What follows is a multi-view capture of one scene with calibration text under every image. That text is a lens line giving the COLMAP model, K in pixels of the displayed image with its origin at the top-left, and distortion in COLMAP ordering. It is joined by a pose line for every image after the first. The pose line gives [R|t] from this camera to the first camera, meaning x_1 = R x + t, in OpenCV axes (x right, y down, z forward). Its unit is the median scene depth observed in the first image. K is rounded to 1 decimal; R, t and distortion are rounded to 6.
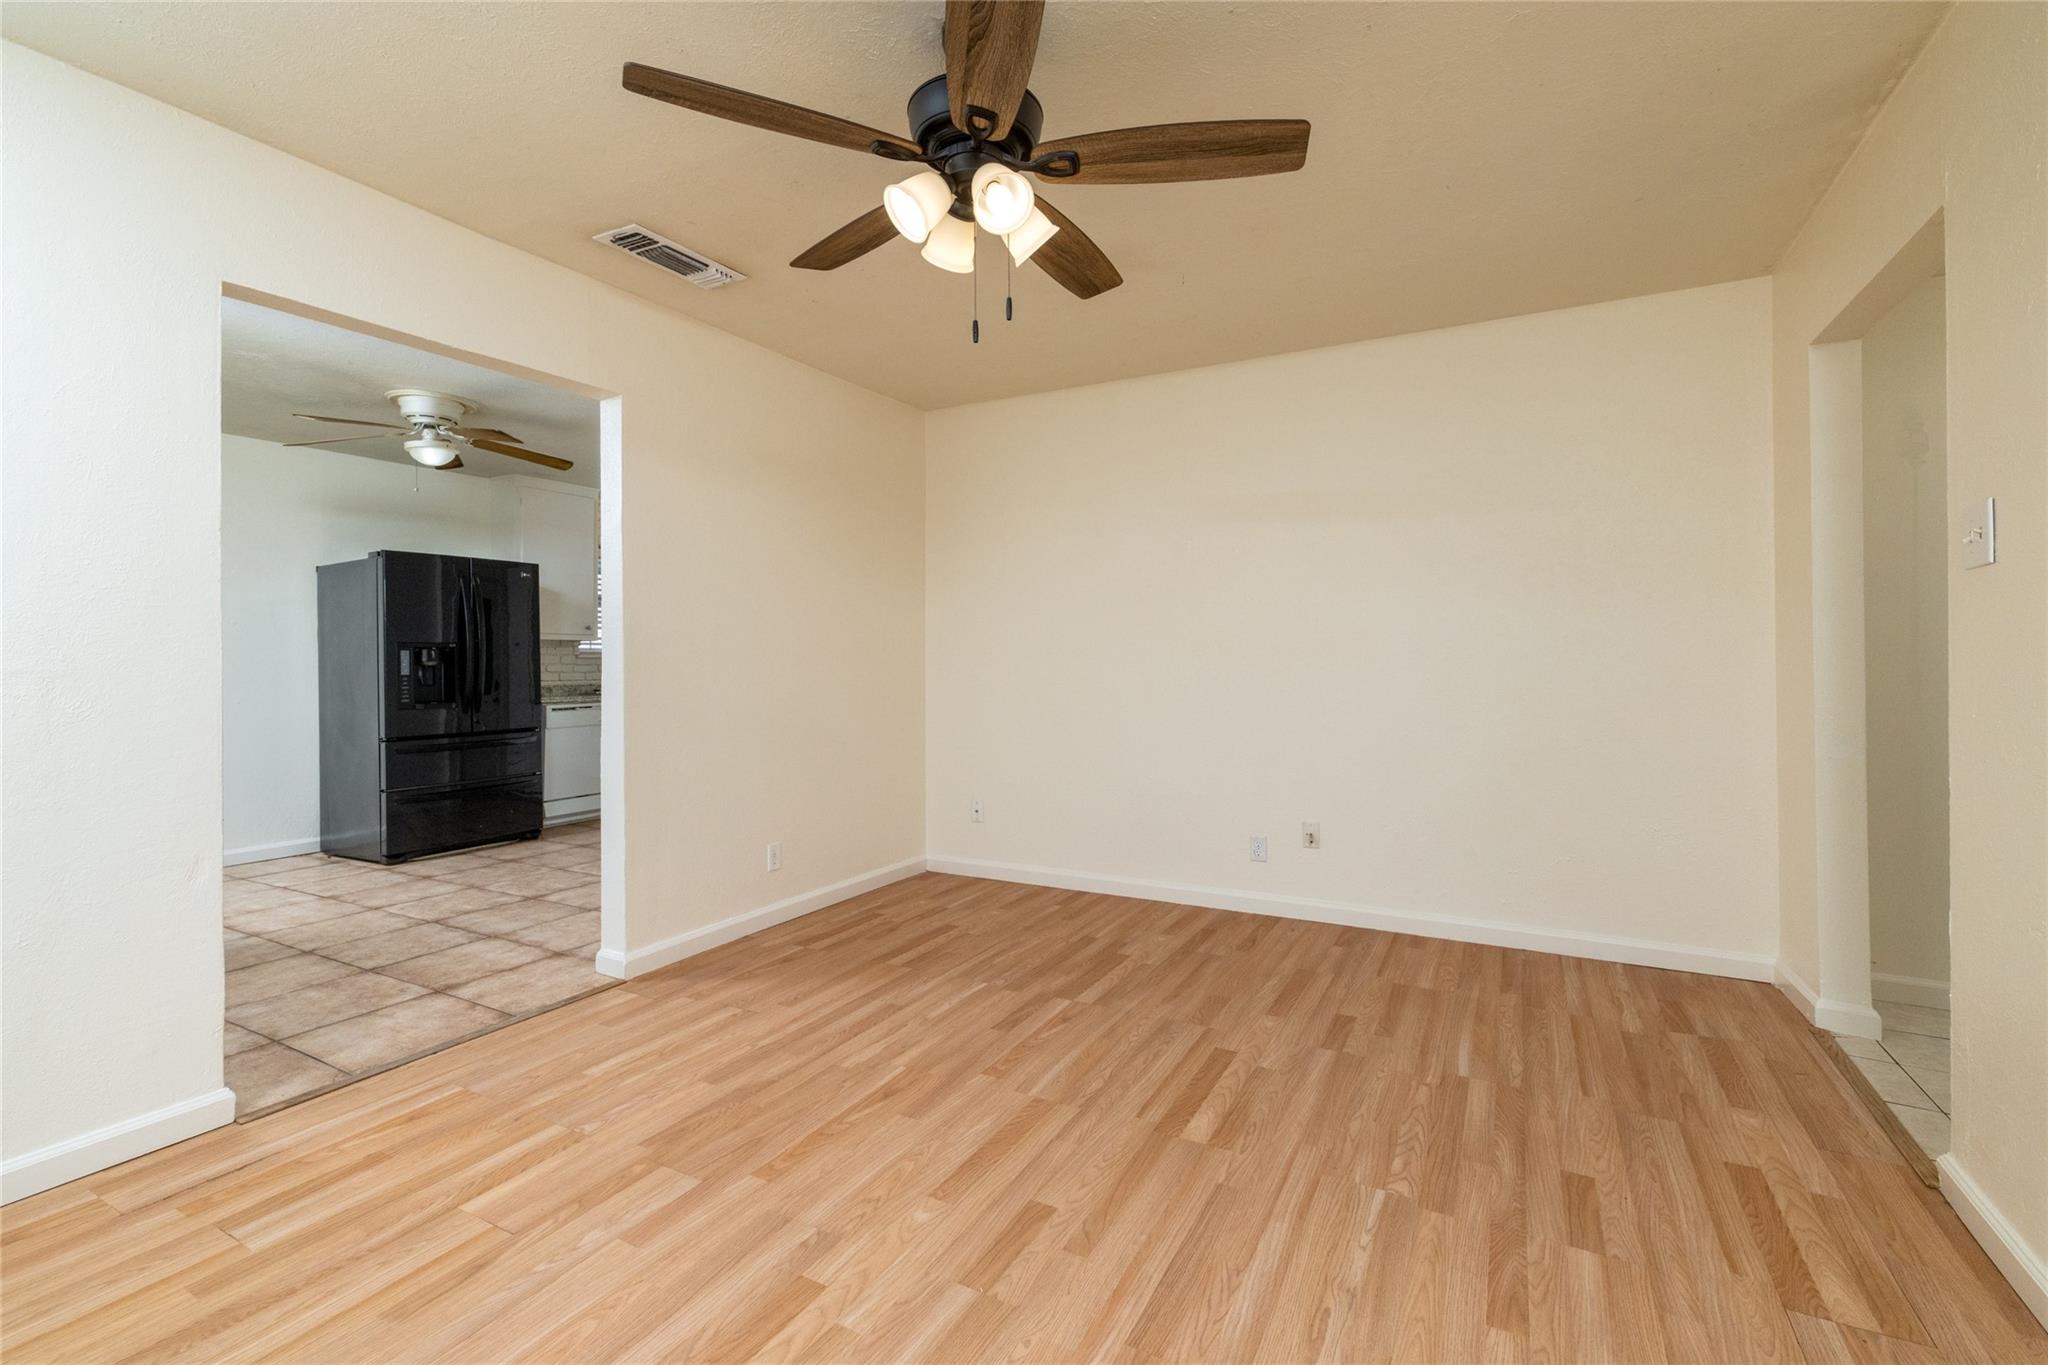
lens RADIAL K [[892.3, 0, 1027.7], [0, 892.3, 671.6], [0, 0, 1]] dist [-0.000310, -0.000449]
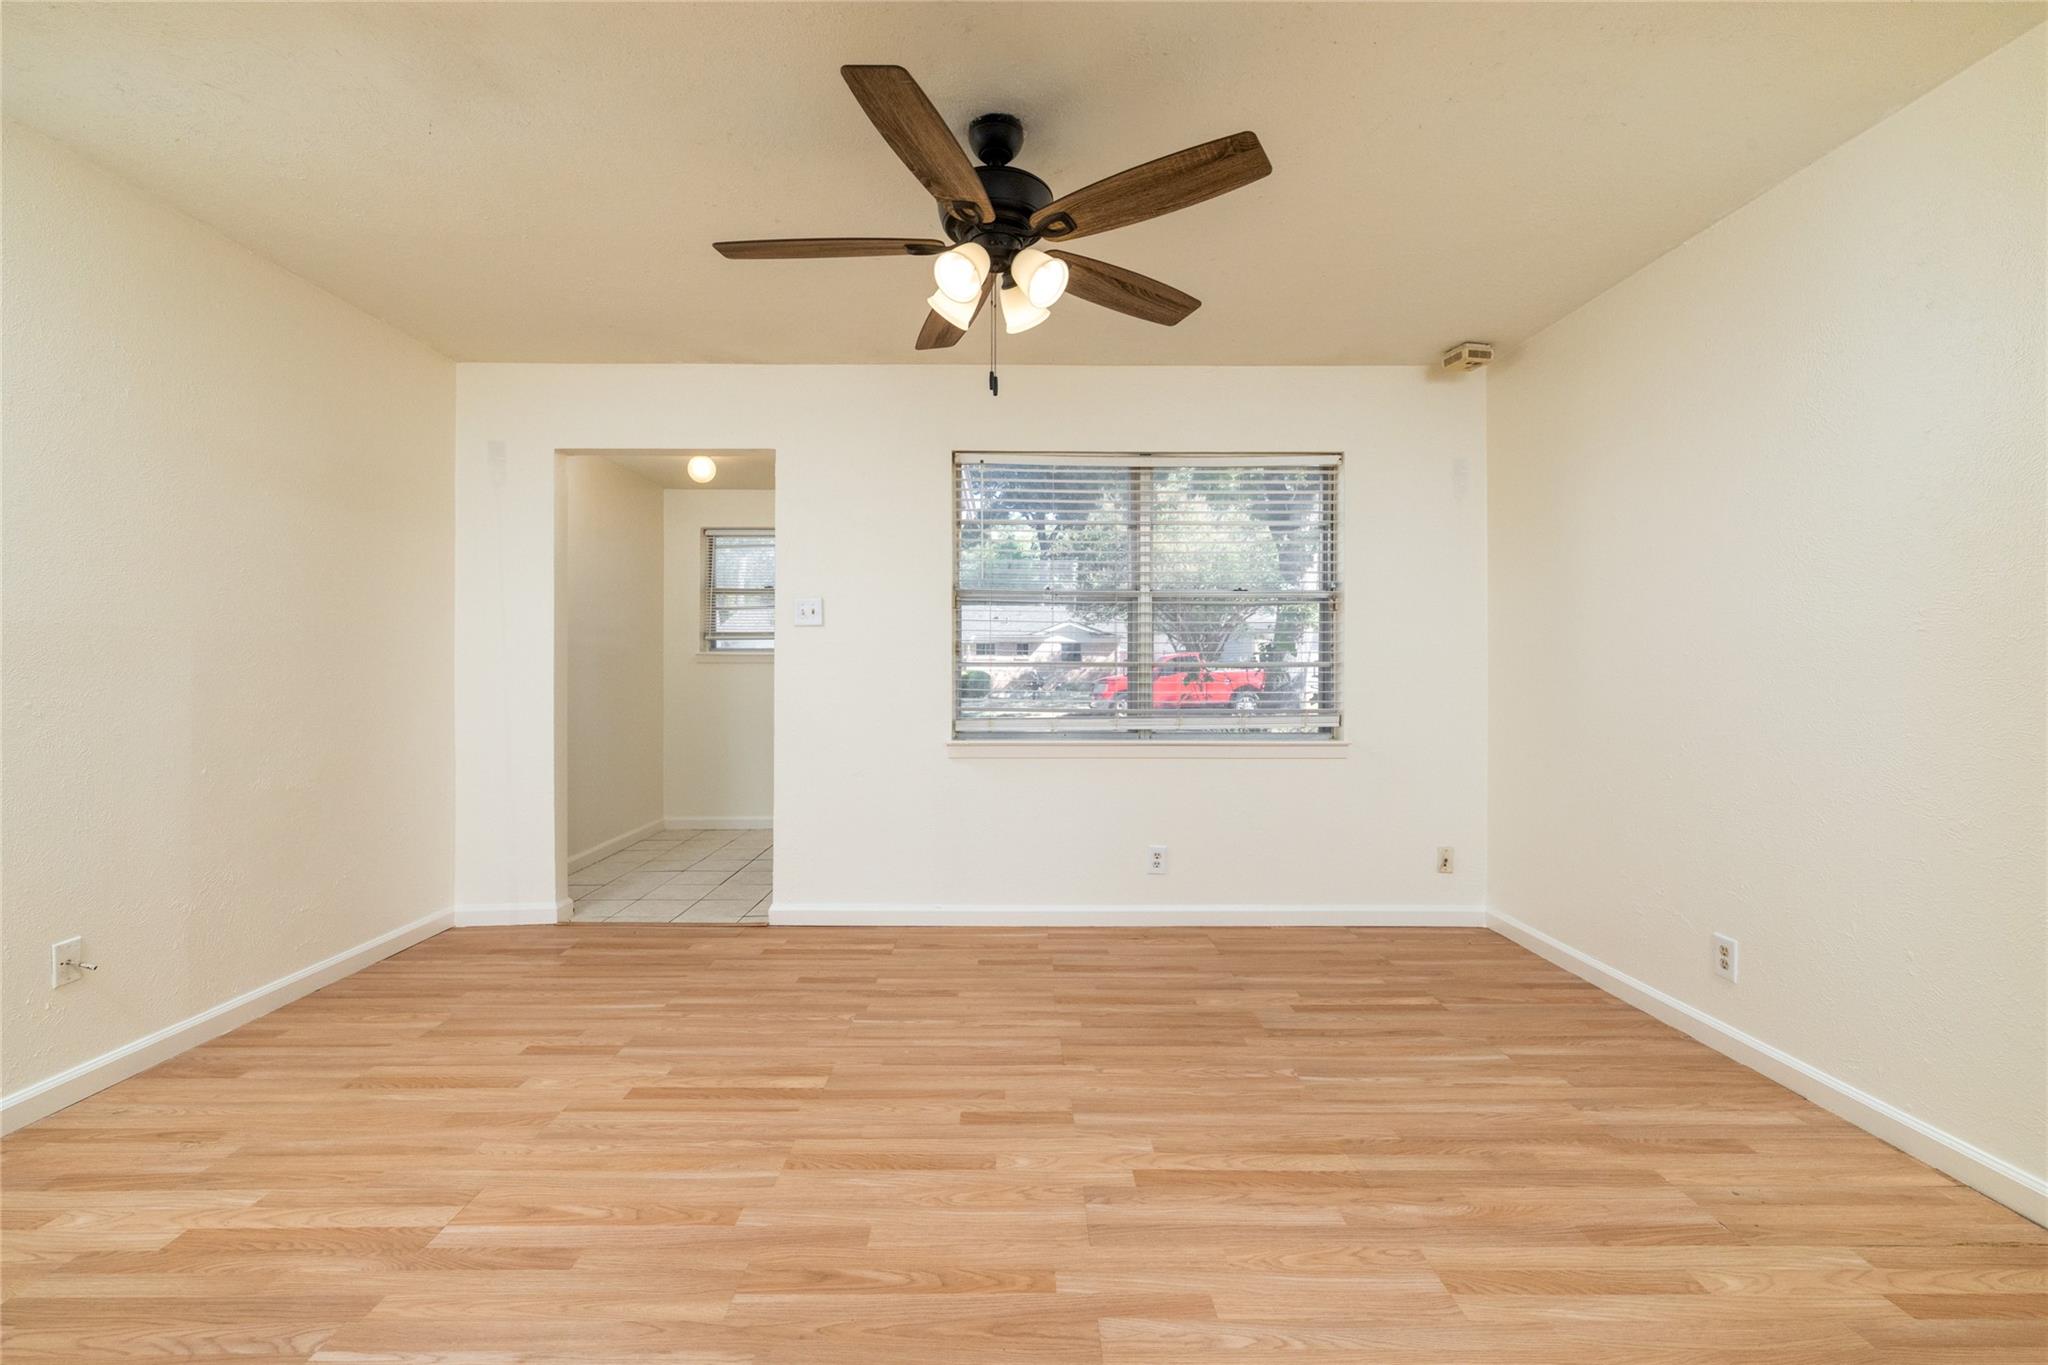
lens RADIAL K [[892.3, 0, 1024.0], [0, 892.3, 667.0], [0, 0, 1]] dist [-0.000310, -0.000449]
pose [[-0.489177, -0.000276, 0.872185, -0.870183], [0.013826, 0.999872, 0.008071, -0.019244], [-0.872075, 0.016007, -0.489110, 1.214943]]
